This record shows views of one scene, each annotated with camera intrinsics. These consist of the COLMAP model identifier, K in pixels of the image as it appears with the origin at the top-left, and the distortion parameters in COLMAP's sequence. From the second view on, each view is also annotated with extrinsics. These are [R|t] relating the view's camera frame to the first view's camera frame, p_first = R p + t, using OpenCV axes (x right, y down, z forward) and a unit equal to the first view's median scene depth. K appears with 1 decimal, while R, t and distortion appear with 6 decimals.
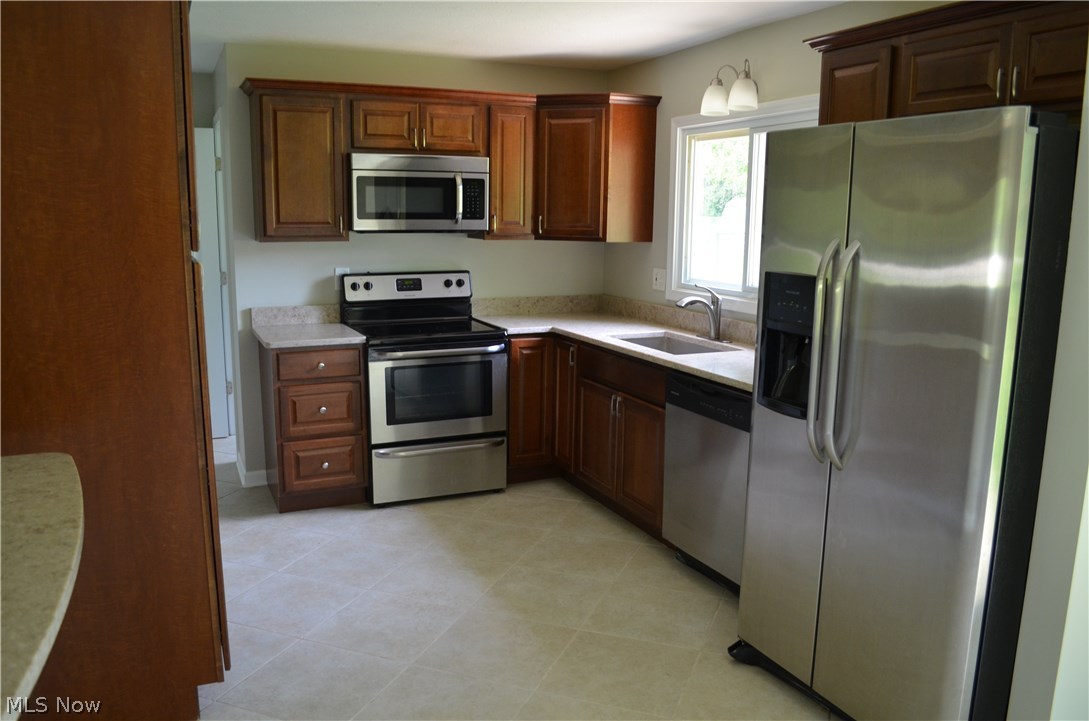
lens RADIAL K [[857.1, 0, 548.6], [0, 857.1, 384.0], [0, 0, 1]] dist [-0.085444, 0.009373]
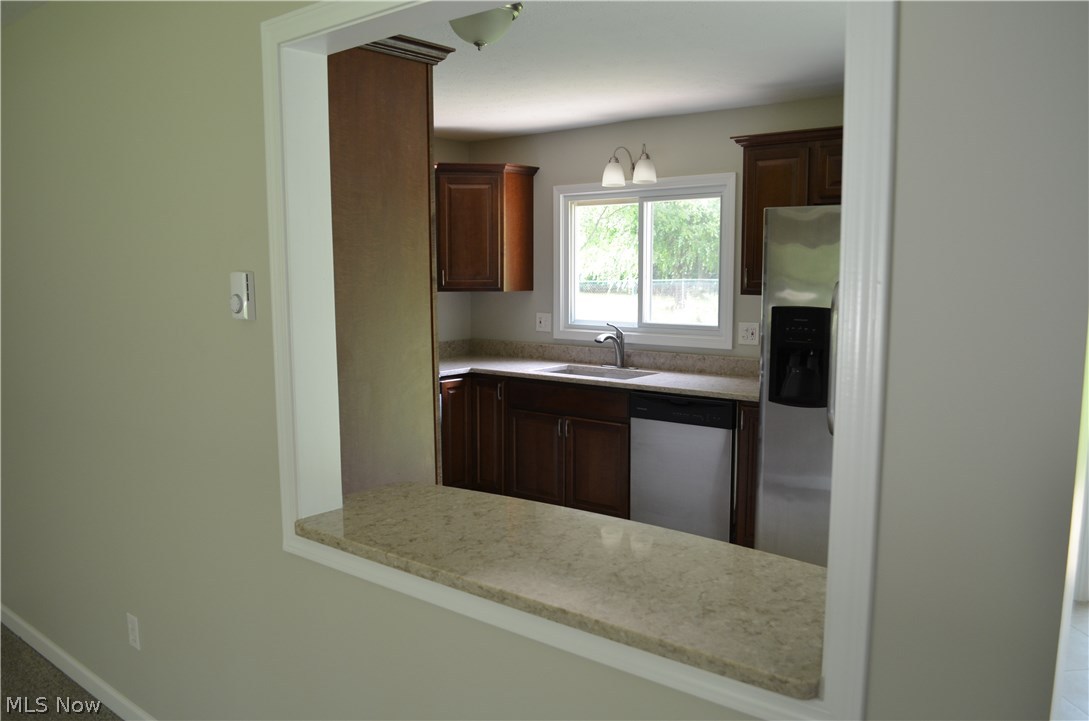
lens RADIAL K [[857.1, 0, 548.6], [0, 857.1, 384.0], [0, 0, 1]] dist [-0.085444, 0.009373]
pose [[0.898274, -0.072433, 0.433426, -0.405226], [0.097964, 0.994508, -0.036832, 0.005890], [-0.428377, 0.075545, 0.900436, -0.054254]]
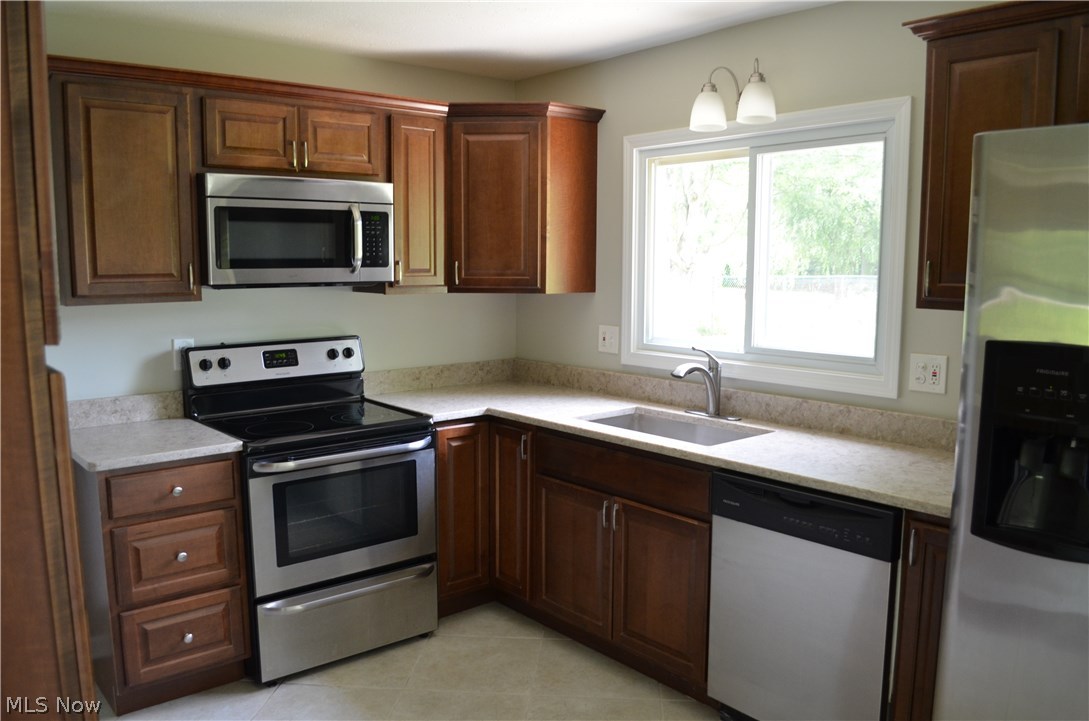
lens RADIAL K [[857.1, 0, 548.6], [0, 857.1, 384.0], [0, 0, 1]] dist [-0.085444, 0.009373]
pose [[0.962357, -0.048258, 0.267471, -0.148654], [0.062233, 0.997090, -0.044017, -0.052871], [-0.264569, 0.059006, 0.962560, 0.270602]]
